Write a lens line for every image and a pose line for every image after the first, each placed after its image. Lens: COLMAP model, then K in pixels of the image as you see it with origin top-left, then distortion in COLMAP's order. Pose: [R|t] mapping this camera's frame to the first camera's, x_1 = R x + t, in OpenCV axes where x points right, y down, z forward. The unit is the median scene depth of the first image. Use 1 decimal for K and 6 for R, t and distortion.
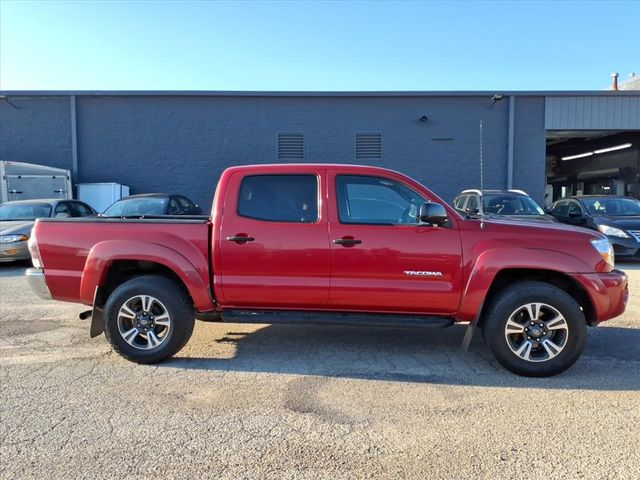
lens RADIAL K [[513.1, 0, 317.3], [0, 513.1, 251.0], [0, 0, 1]] dist [0.001404, 0.009743]
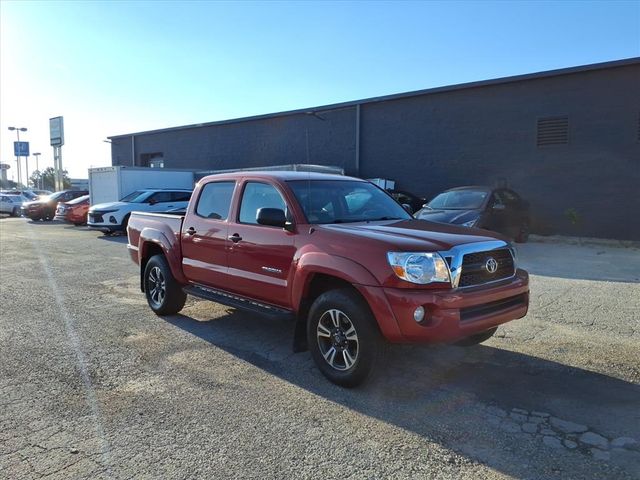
lens RADIAL K [[513.1, 0, 317.3], [0, 513.1, 251.0], [0, 0, 1]] dist [0.001404, 0.009743]
pose [[0.760395, 0.077005, -0.644879, 1.010729], [-0.066332, 0.996962, 0.040833, -0.048621], [0.646064, 0.011726, 0.763193, 0.218518]]
